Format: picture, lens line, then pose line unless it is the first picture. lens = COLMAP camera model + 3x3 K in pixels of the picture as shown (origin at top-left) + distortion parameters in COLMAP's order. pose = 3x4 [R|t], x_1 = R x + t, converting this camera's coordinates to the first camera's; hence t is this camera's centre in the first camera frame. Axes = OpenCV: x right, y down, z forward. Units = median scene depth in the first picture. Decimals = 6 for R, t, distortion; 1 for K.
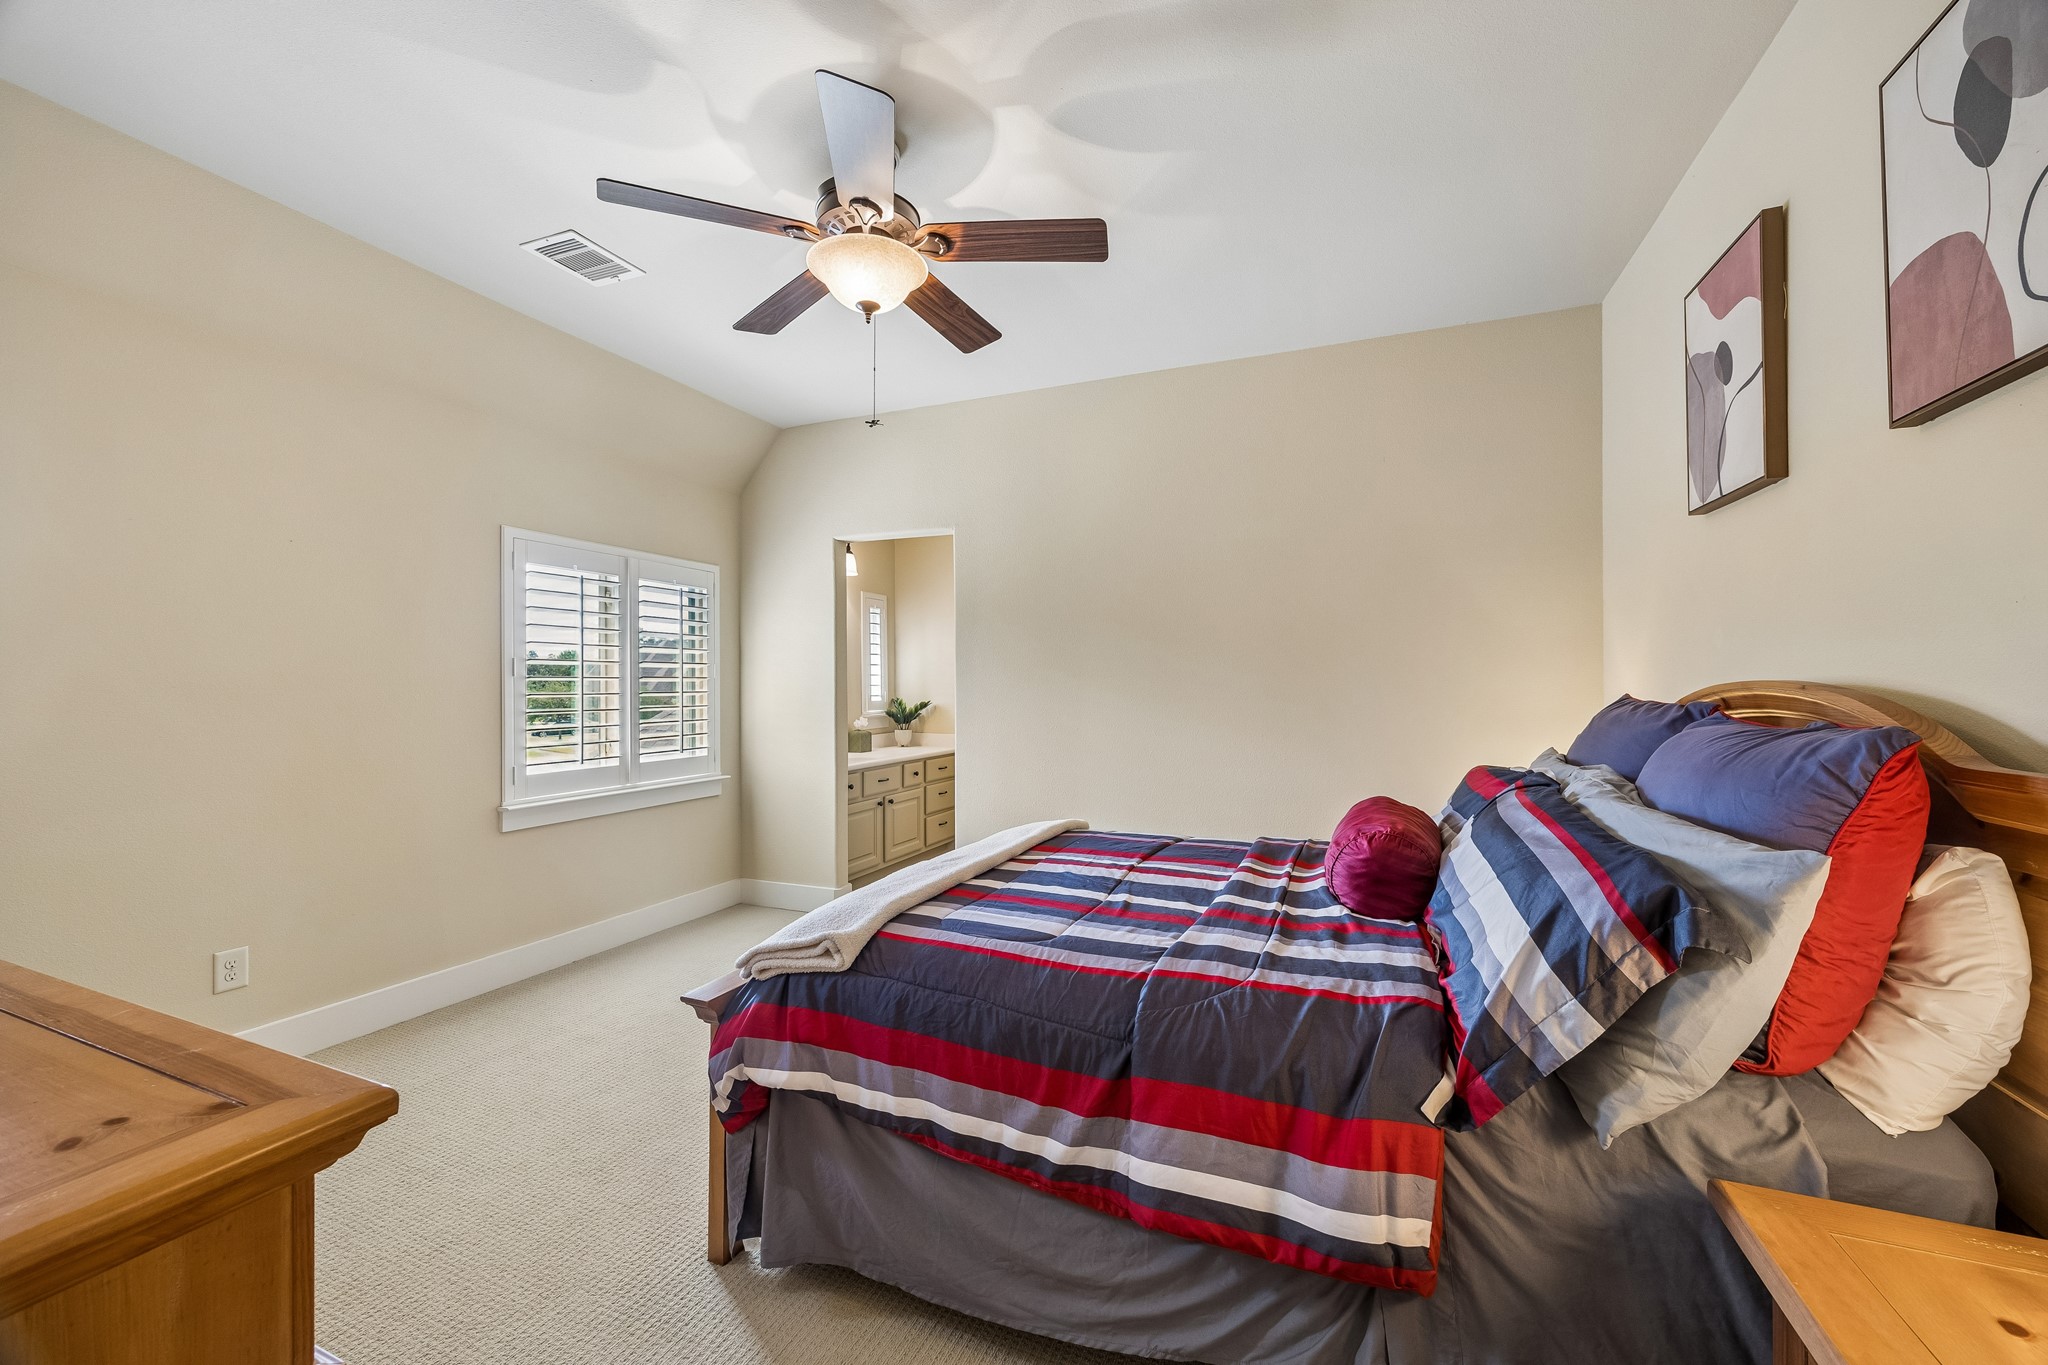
lens RADIAL K [[778.5, 0, 1022.3], [0, 778.5, 684.5], [0, 0, 1]] dist [-0.000153, 0.000035]
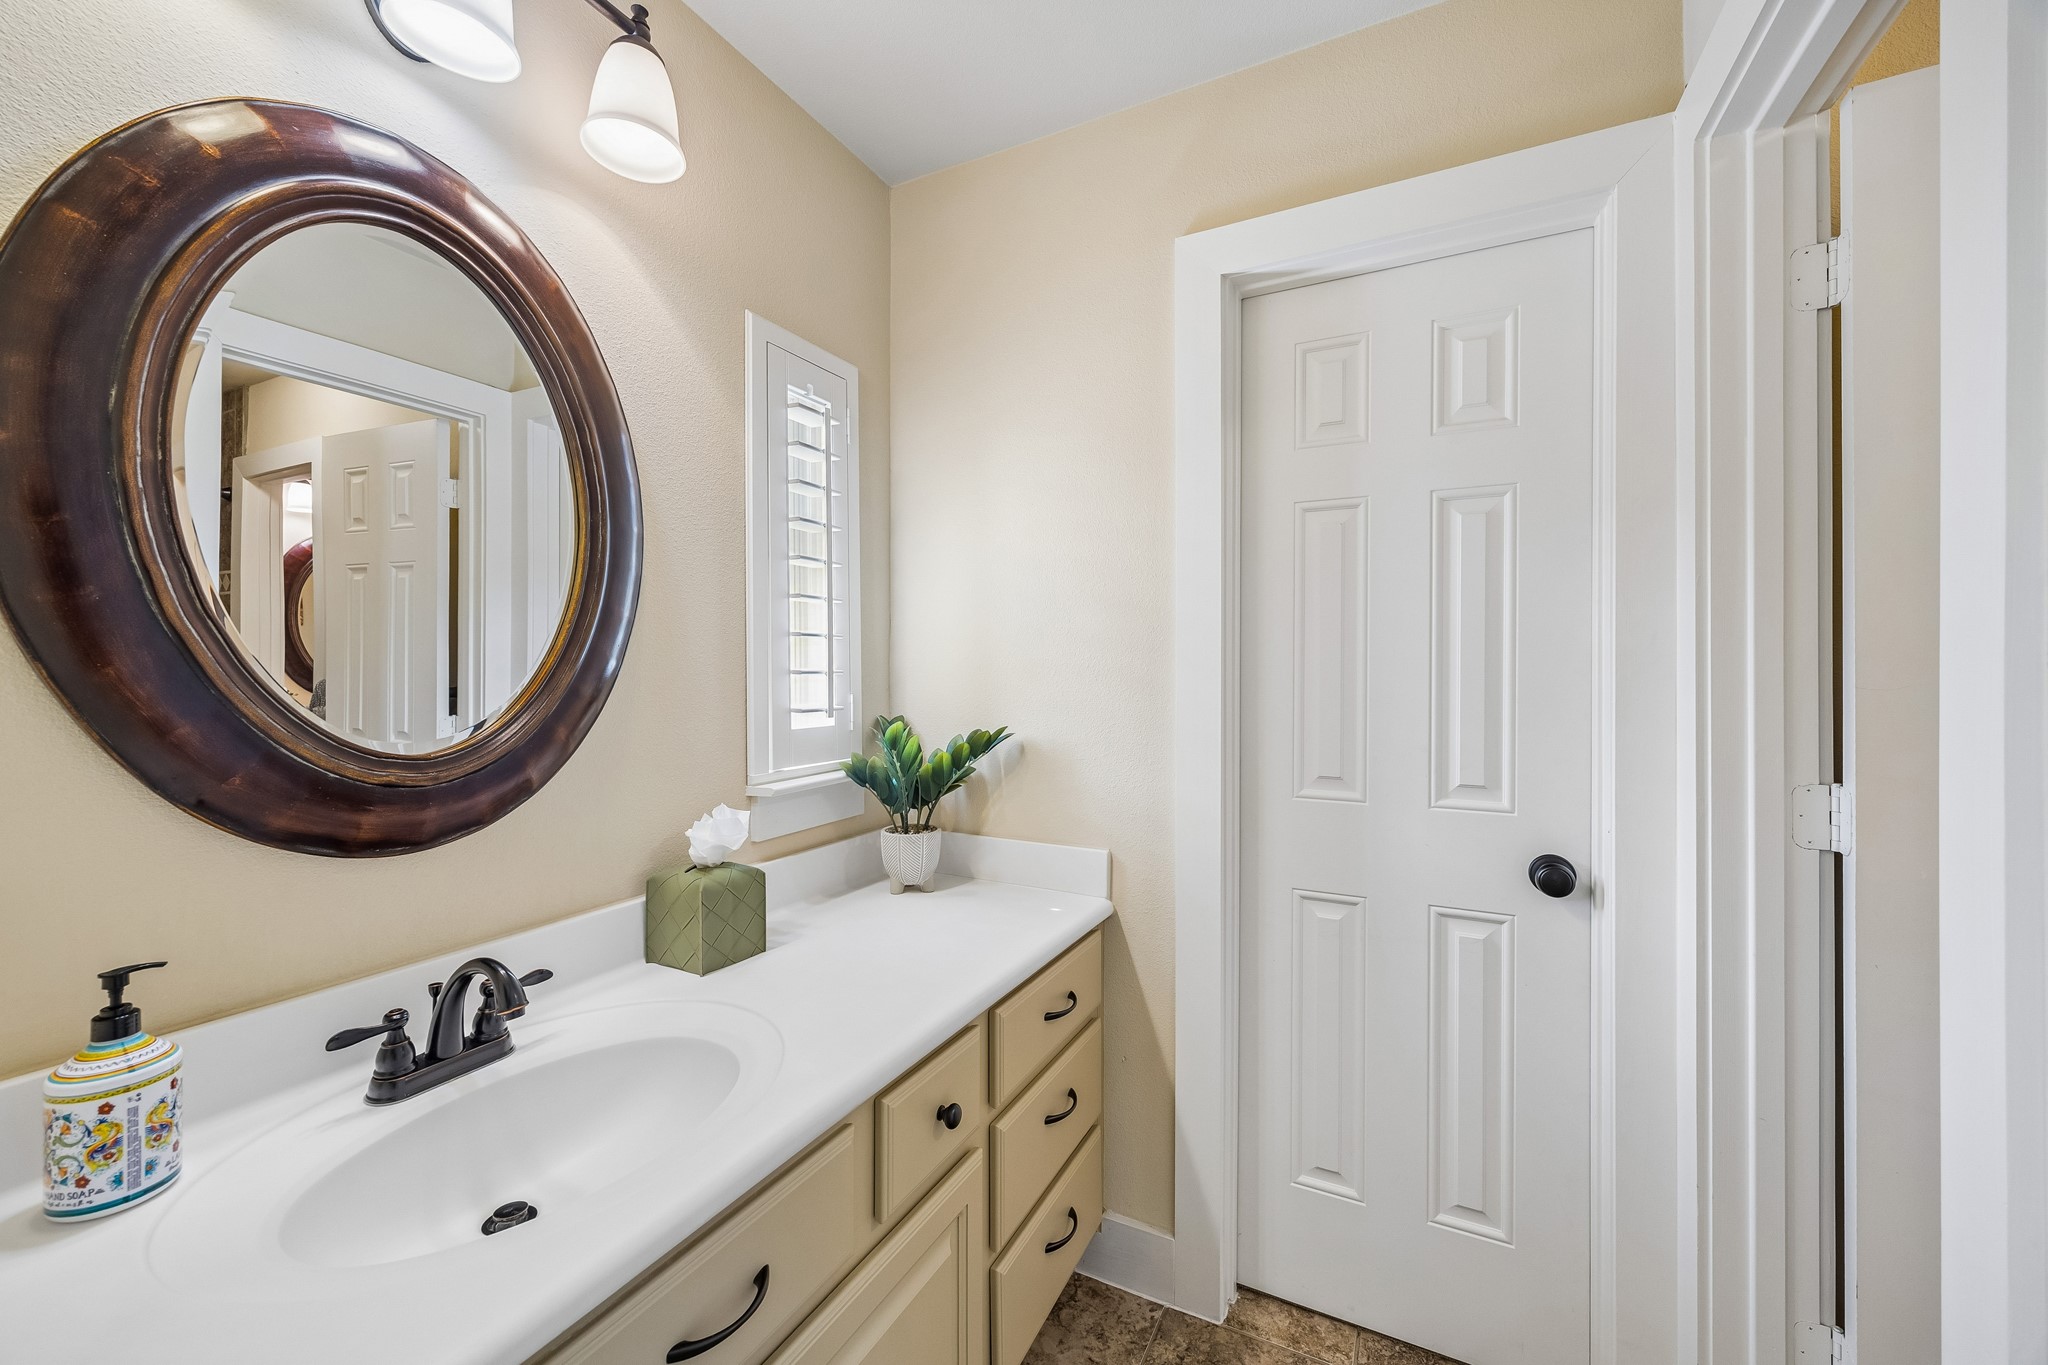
lens RADIAL K [[778.5, 0, 1021.0], [0, 778.5, 675.8], [0, 0, 1]] dist [-0.000153, 0.000035]
pose [[0.997930, 0.005838, -0.064043, -0.095450], [-0.005684, 0.999980, 0.002591, 0.001064], [0.064057, -0.002222, 0.997944, 0.722285]]
